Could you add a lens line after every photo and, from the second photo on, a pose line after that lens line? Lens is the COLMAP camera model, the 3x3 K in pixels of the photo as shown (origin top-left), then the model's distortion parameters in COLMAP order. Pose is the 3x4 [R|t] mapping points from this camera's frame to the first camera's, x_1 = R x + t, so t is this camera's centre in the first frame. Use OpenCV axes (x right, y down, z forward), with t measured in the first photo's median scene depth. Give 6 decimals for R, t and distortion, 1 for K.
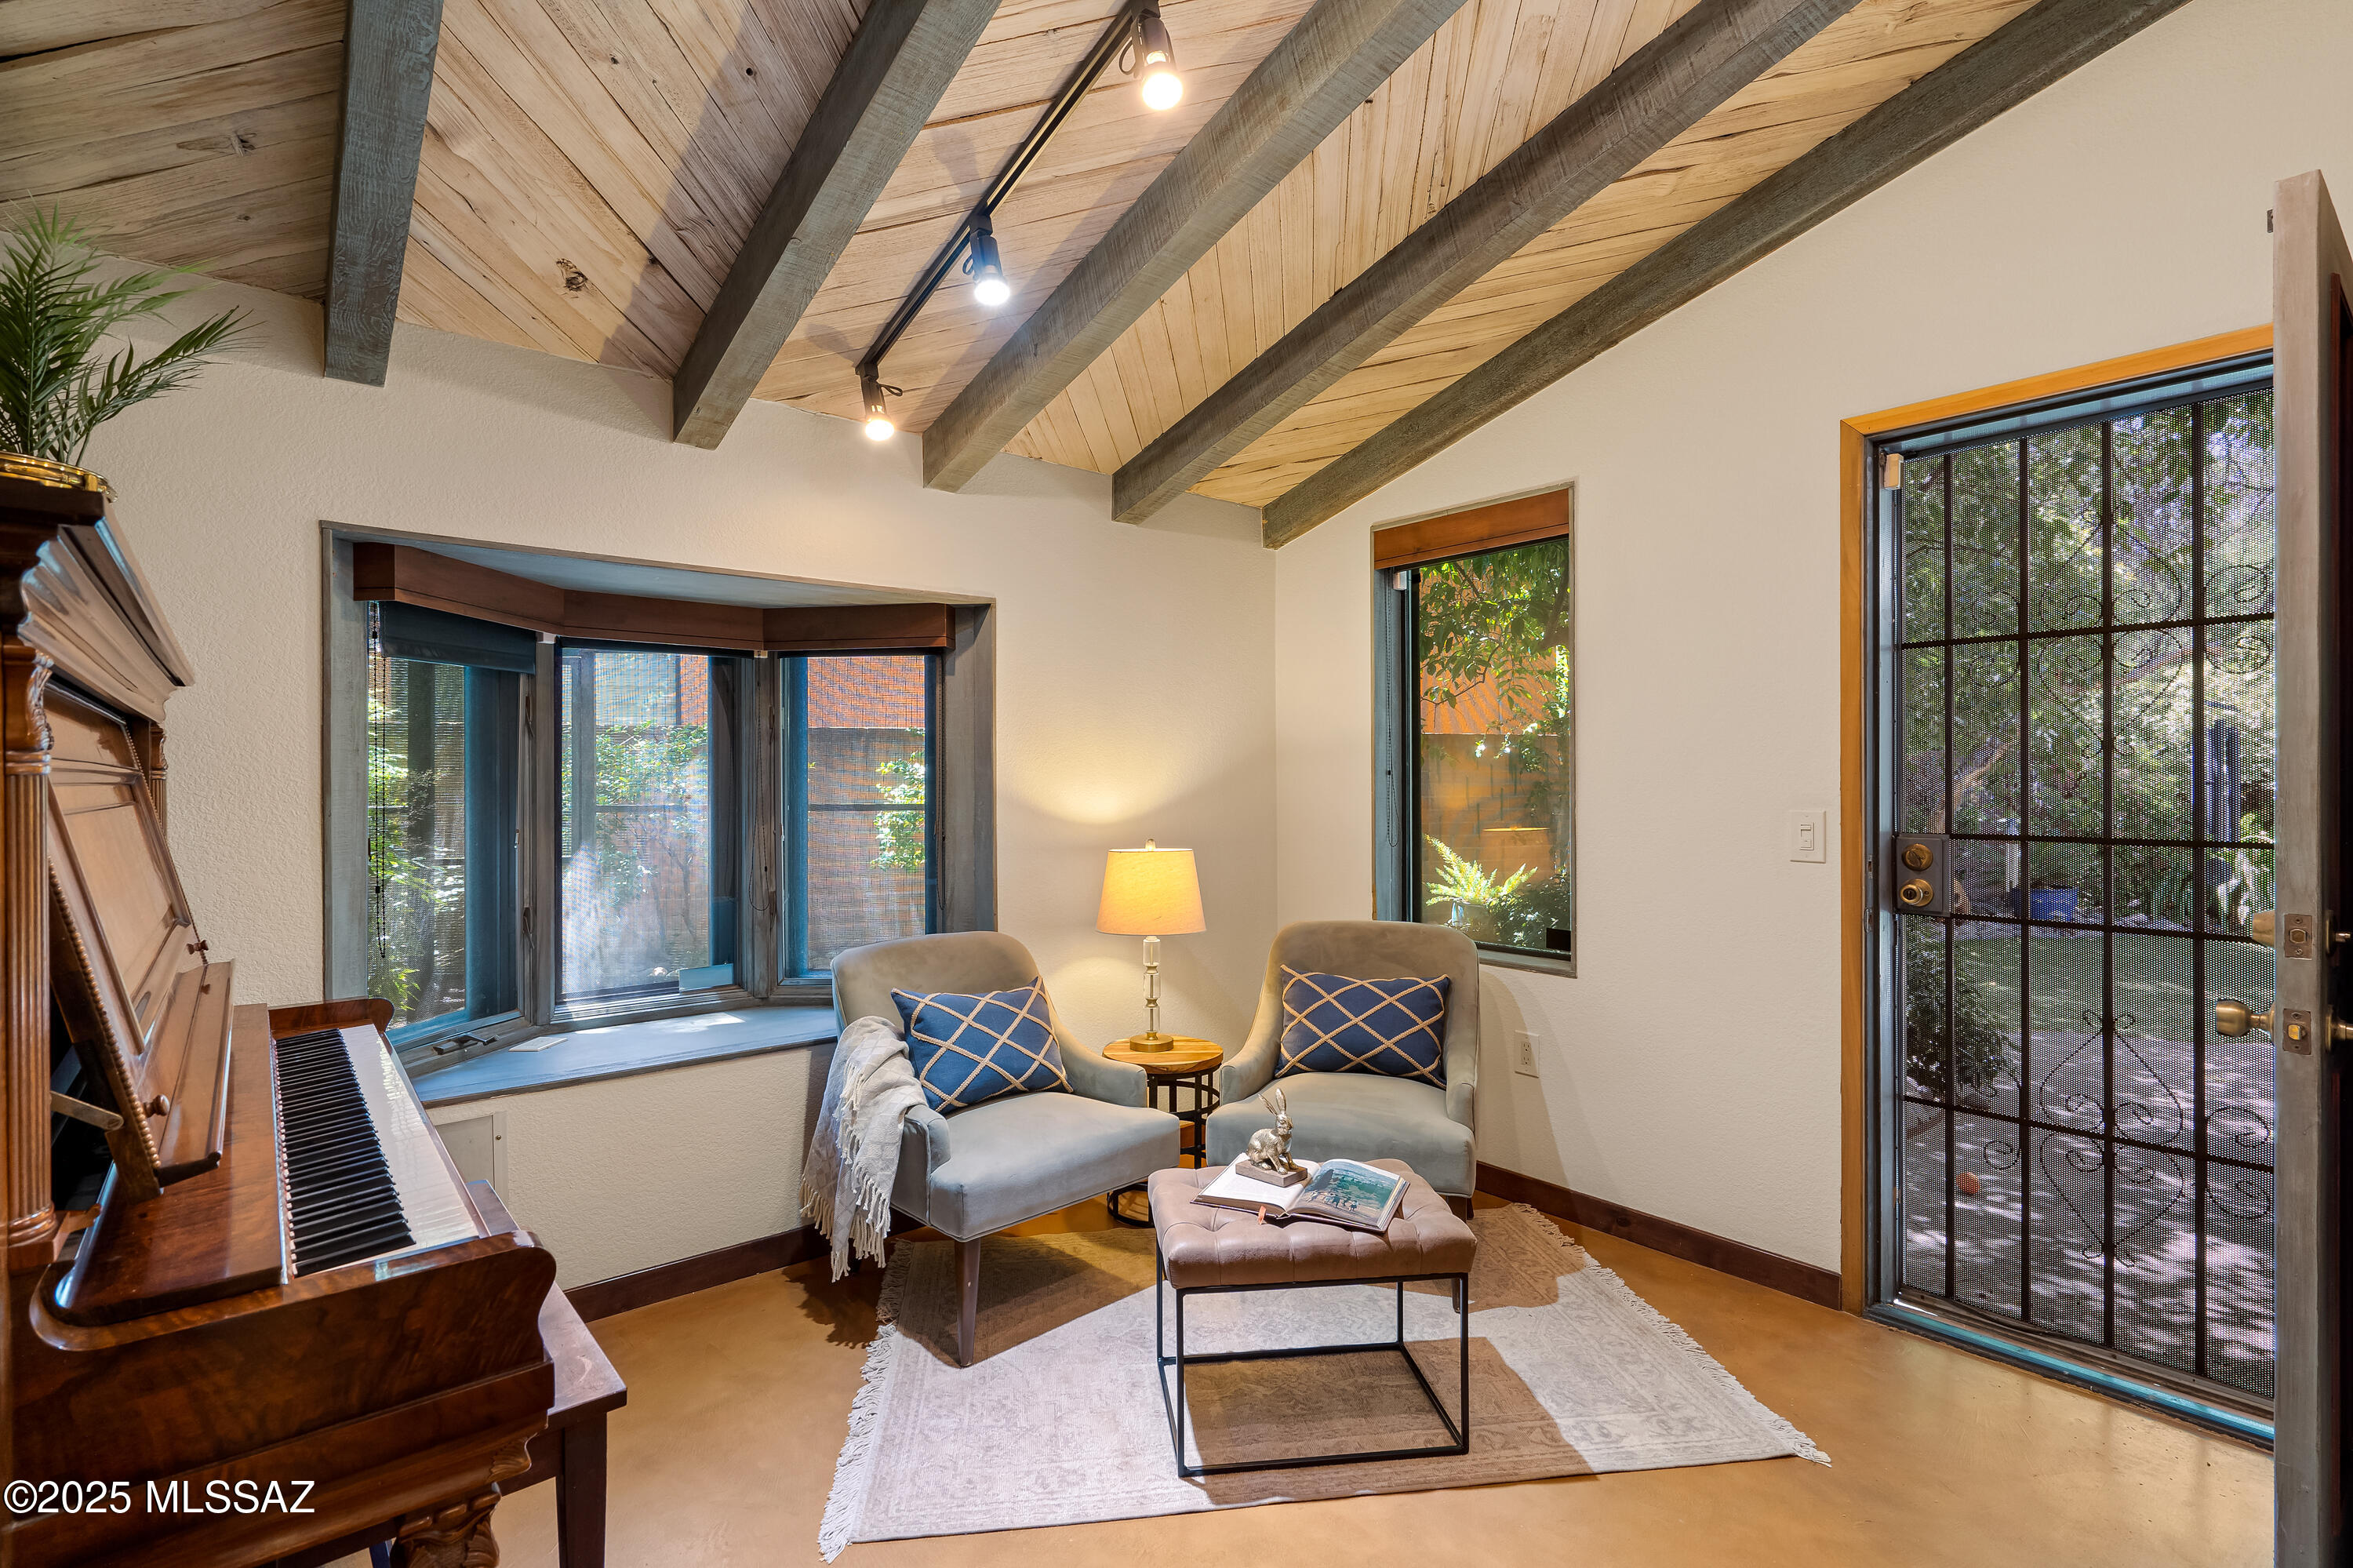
lens RADIAL K [[1090.4, 0, 1176.5], [0, 1090.4, 784.0], [0, 0, 1]] dist [-0.002895, 0.000517]
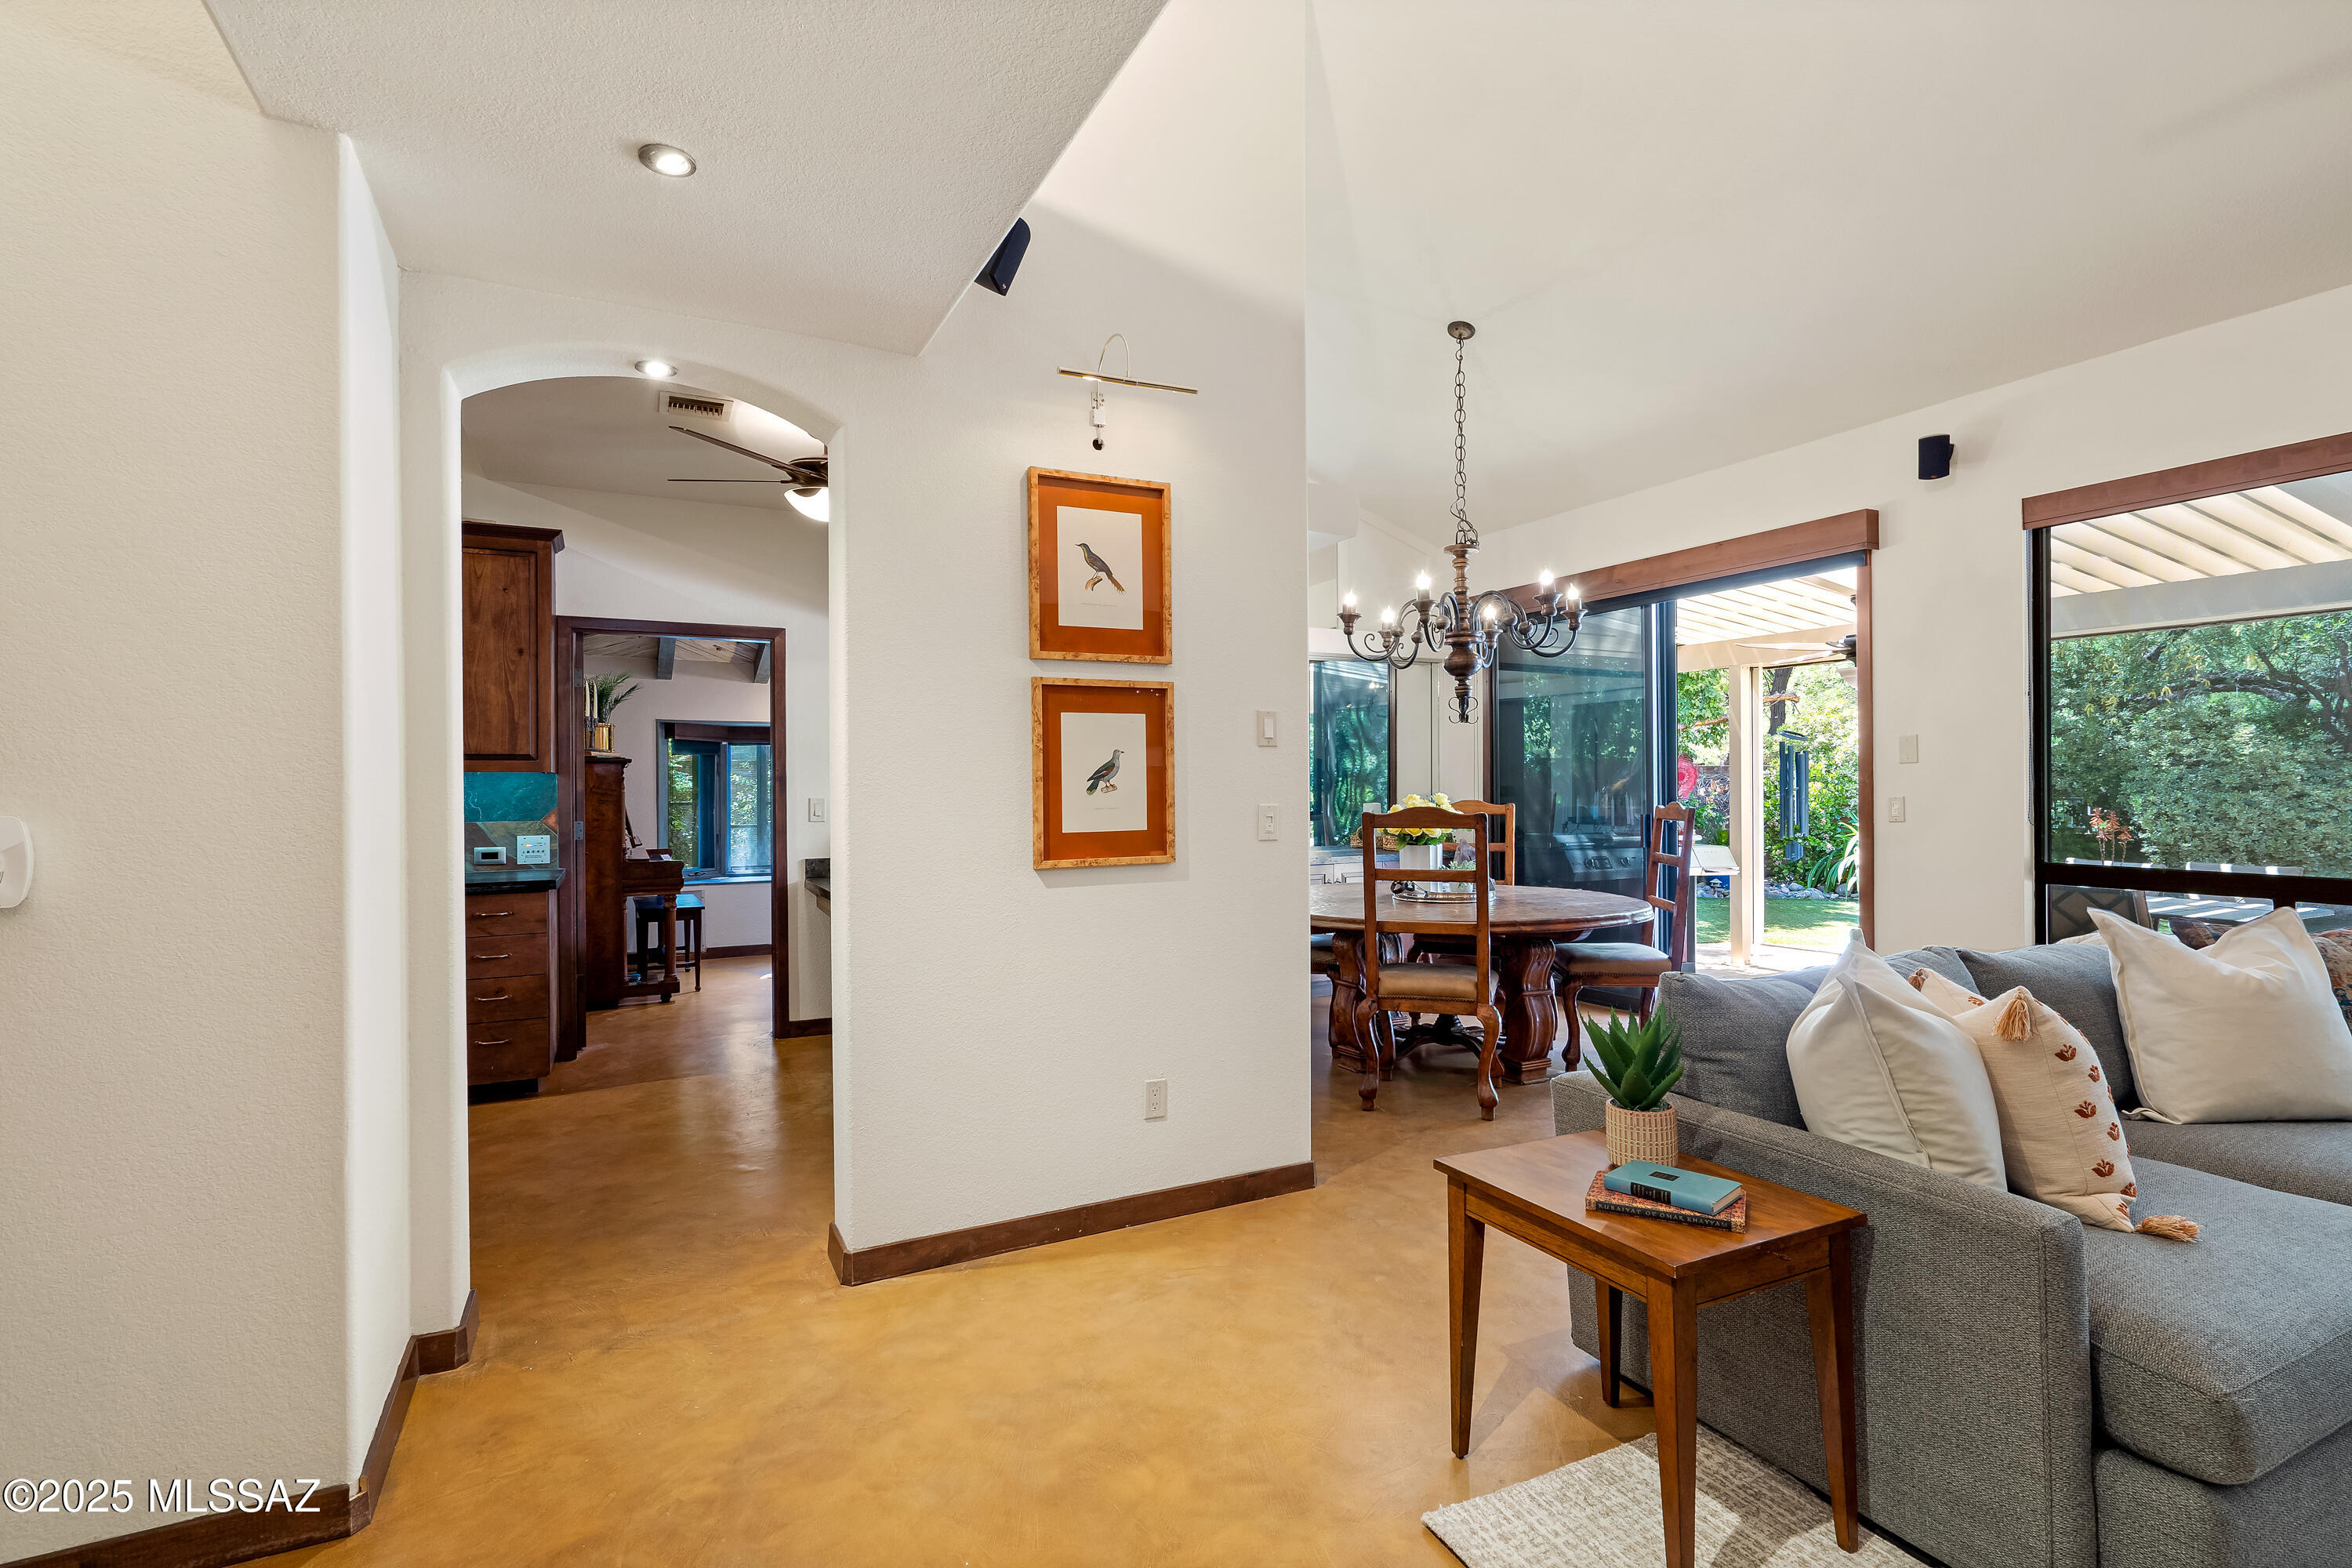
lens RADIAL K [[1097.3, 0, 1181.2], [0, 1097.3, 784.7], [0, 0, 1]] dist [0.002008, 0.000156]
pose [[0.974152, -0.006600, -0.225799, 1.292776], [0.006318, 0.999978, -0.001971, -0.007648], [0.225807, 0.000493, 0.974172, -1.607874]]
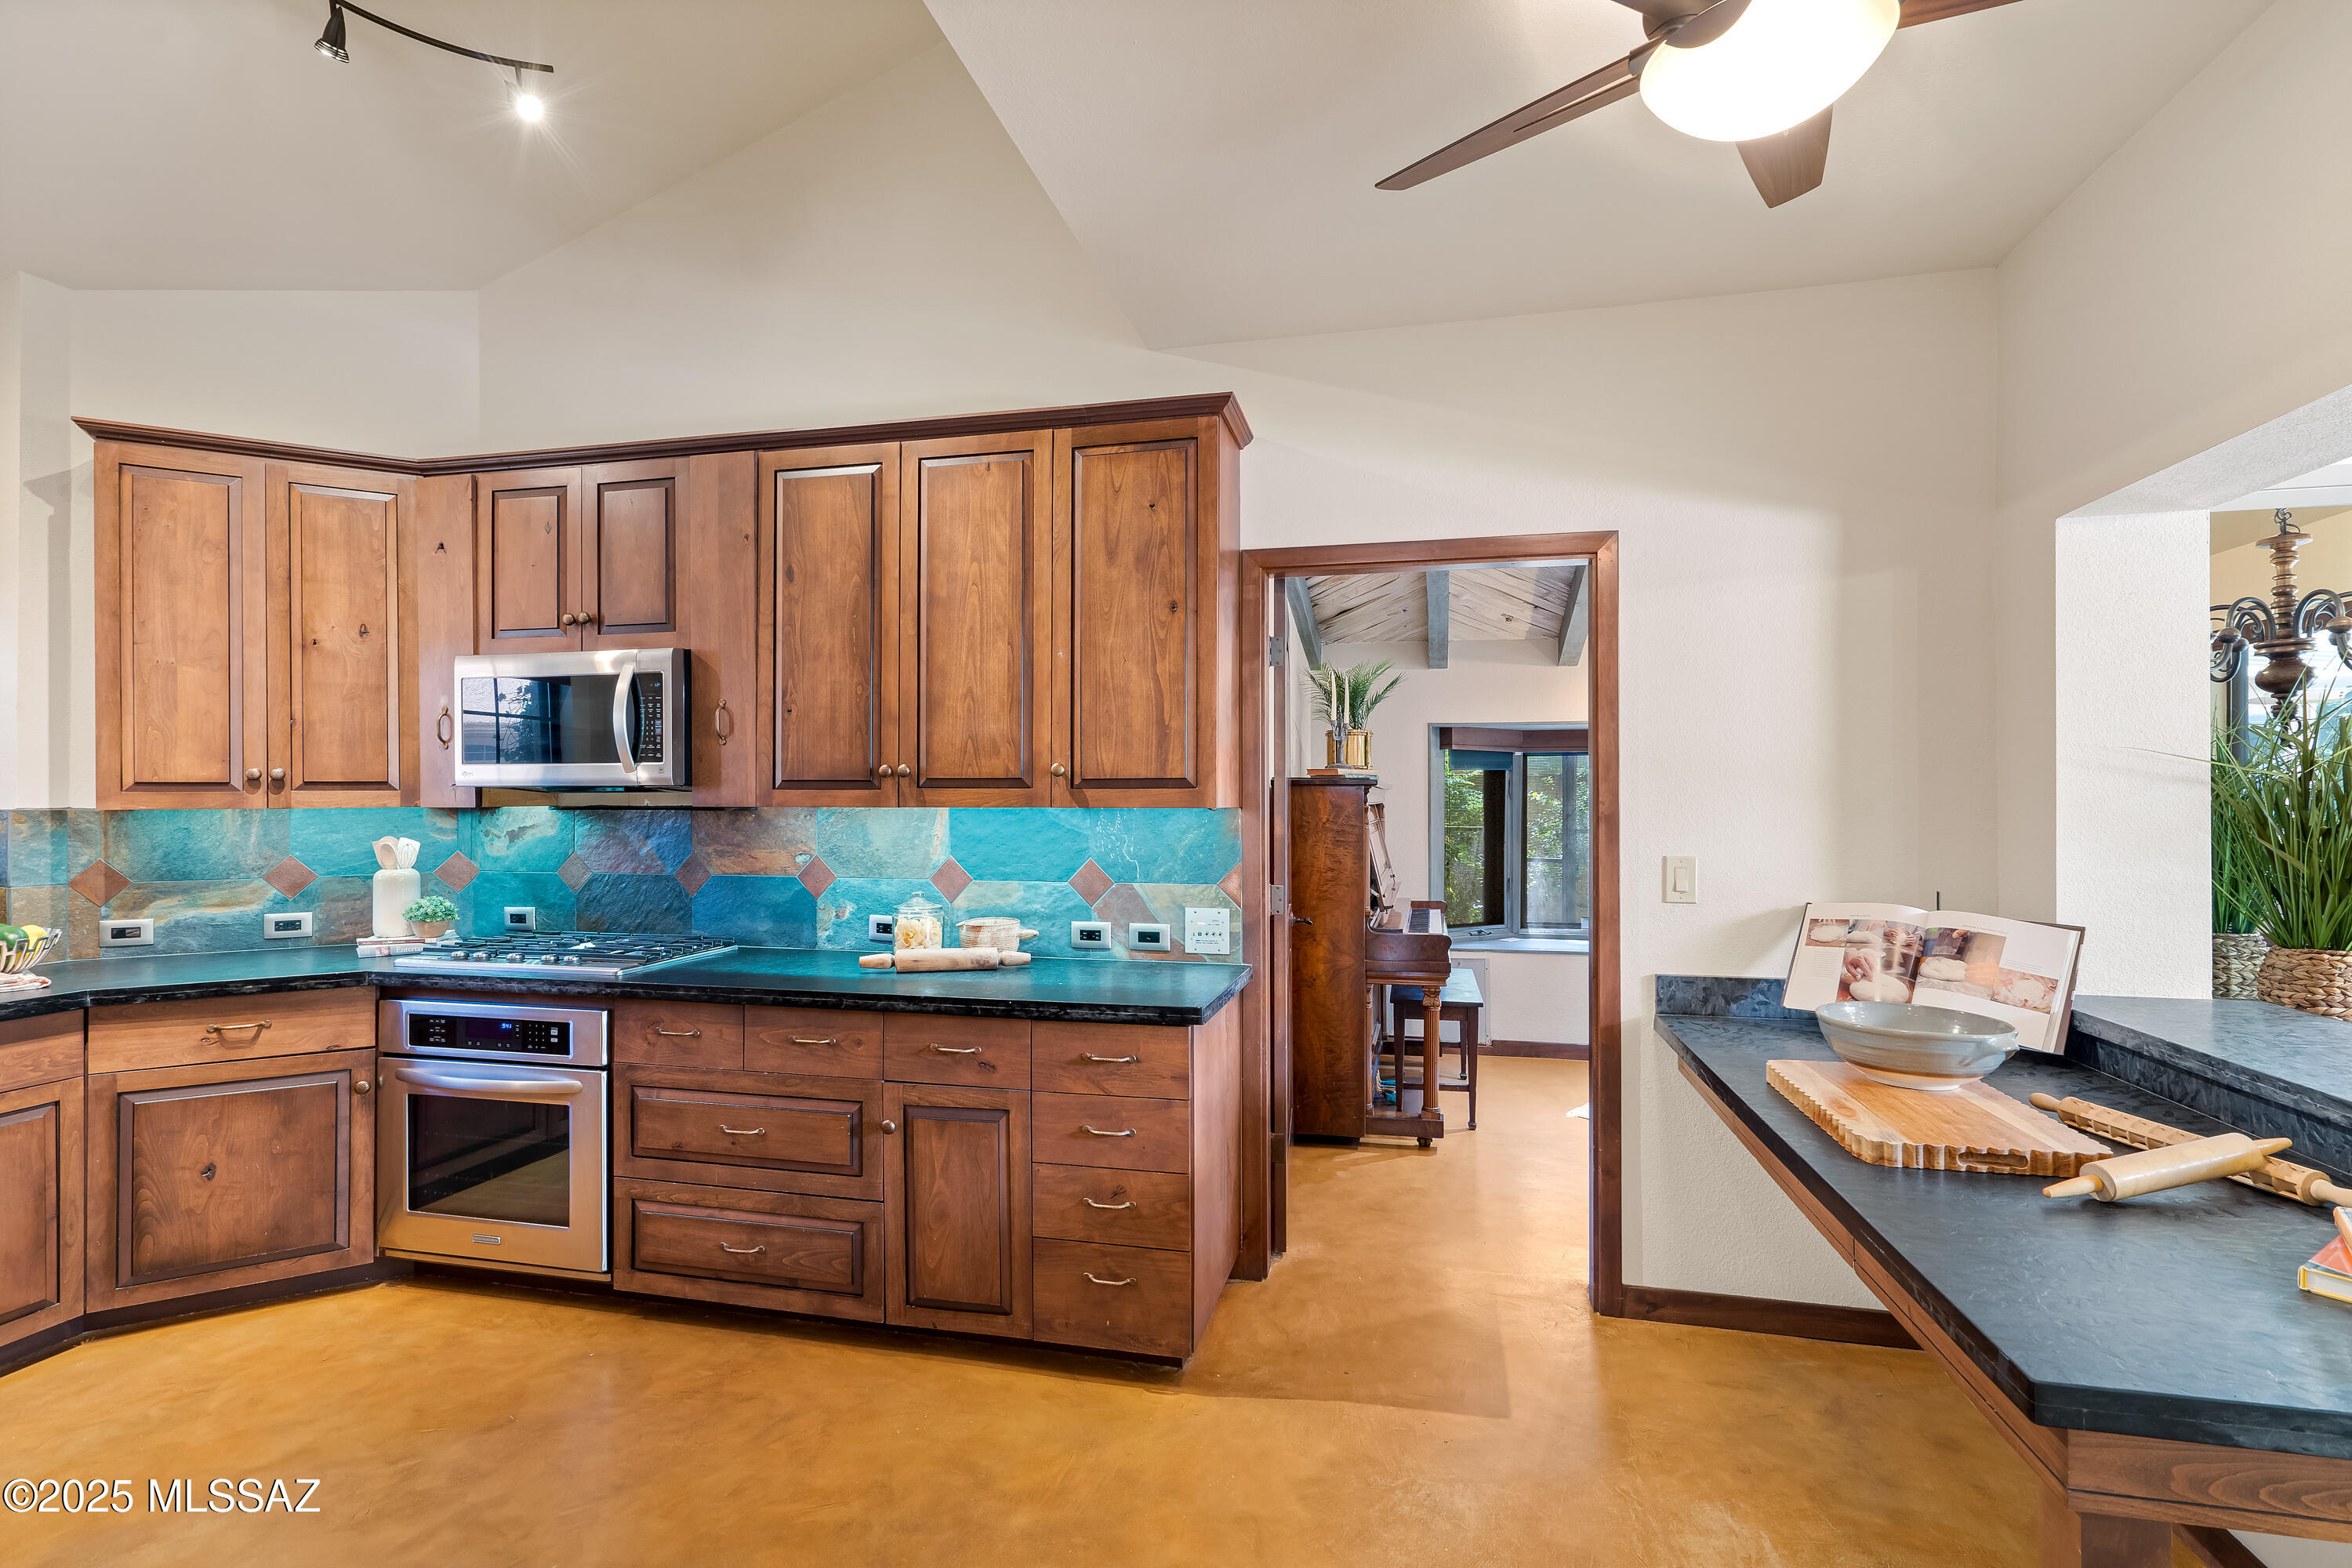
lens RADIAL K [[1098.4, 0, 1175.7], [0, 1098.4, 795.3], [0, 0, 1]] dist [-0.002784, -0.000295]
pose [[0.594198, -0.004346, -0.804307, 0.756391], [0.000802, 0.999988, -0.004810, -0.042244], [0.804318, 0.002213, 0.594195, -0.820319]]
